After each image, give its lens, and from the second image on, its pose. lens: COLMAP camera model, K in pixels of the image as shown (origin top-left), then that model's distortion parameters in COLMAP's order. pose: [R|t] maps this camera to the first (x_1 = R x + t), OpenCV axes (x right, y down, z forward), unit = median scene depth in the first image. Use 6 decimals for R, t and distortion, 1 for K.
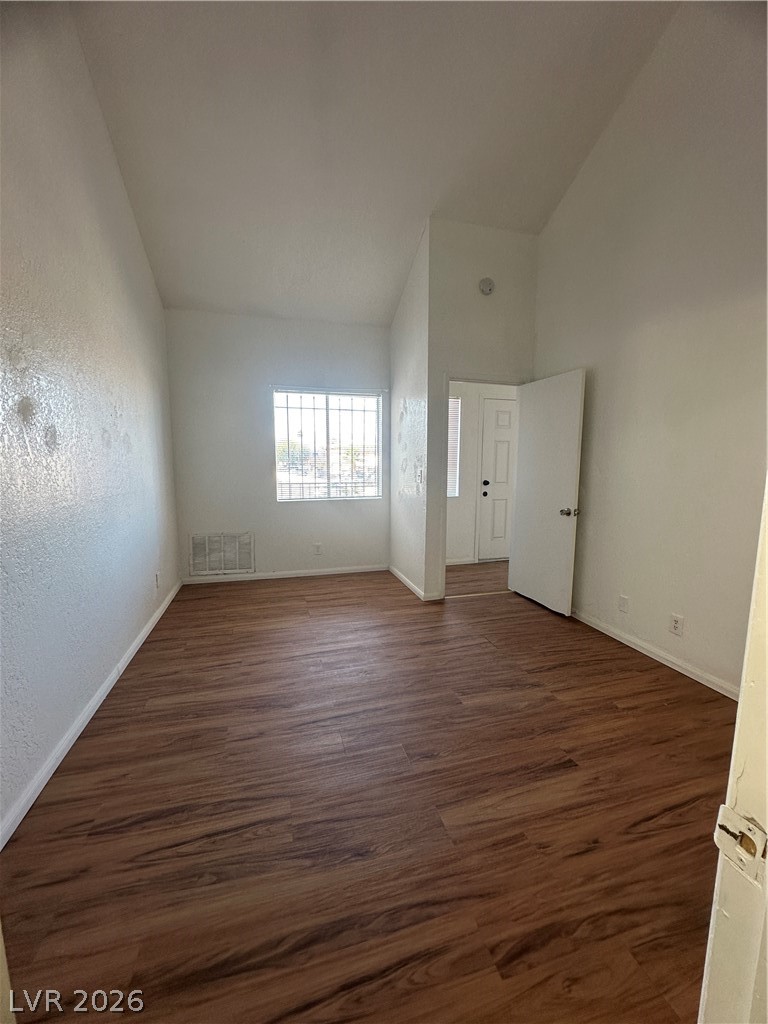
lens RADIAL K [[409.5, 0, 385.8], [0, 409.5, 511.3], [0, 0, 1]] dist [-0.000931, 0.000430]
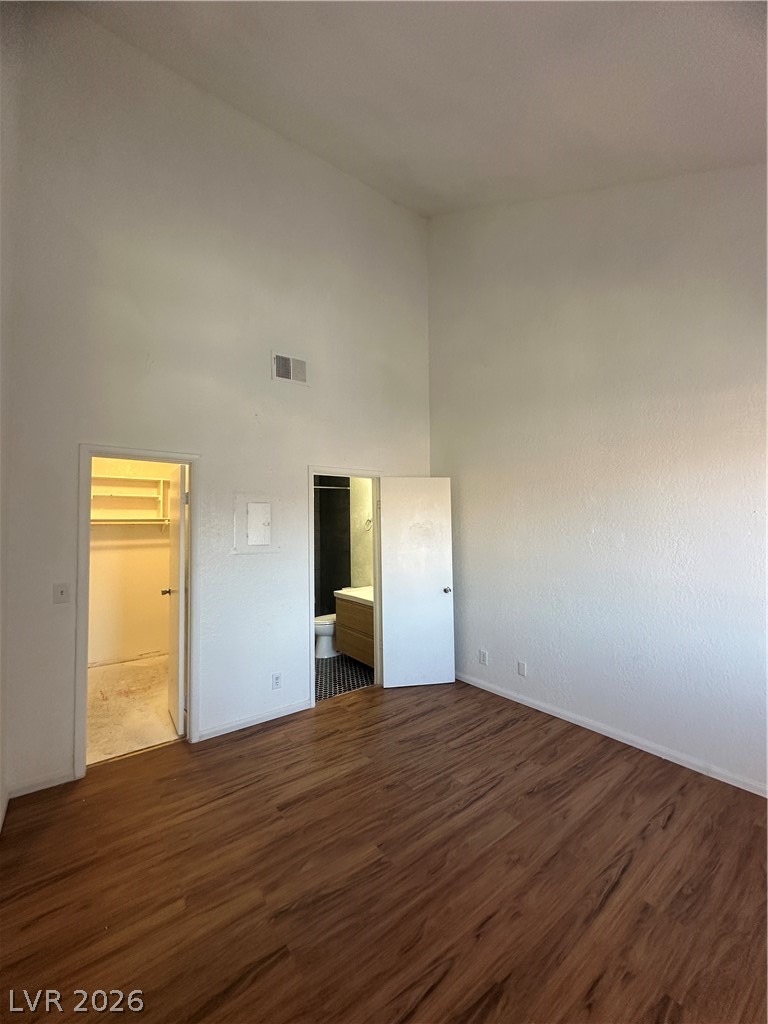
lens RADIAL K [[409.5, 0, 384.0], [0, 409.5, 507.4], [0, 0, 1]] dist [-0.000931, 0.000430]
pose [[-0.933641, -0.008876, -0.358100, 0.587591], [-0.034512, 0.997271, 0.065262, -0.375078], [0.356544, 0.073290, -0.931399, 2.107366]]
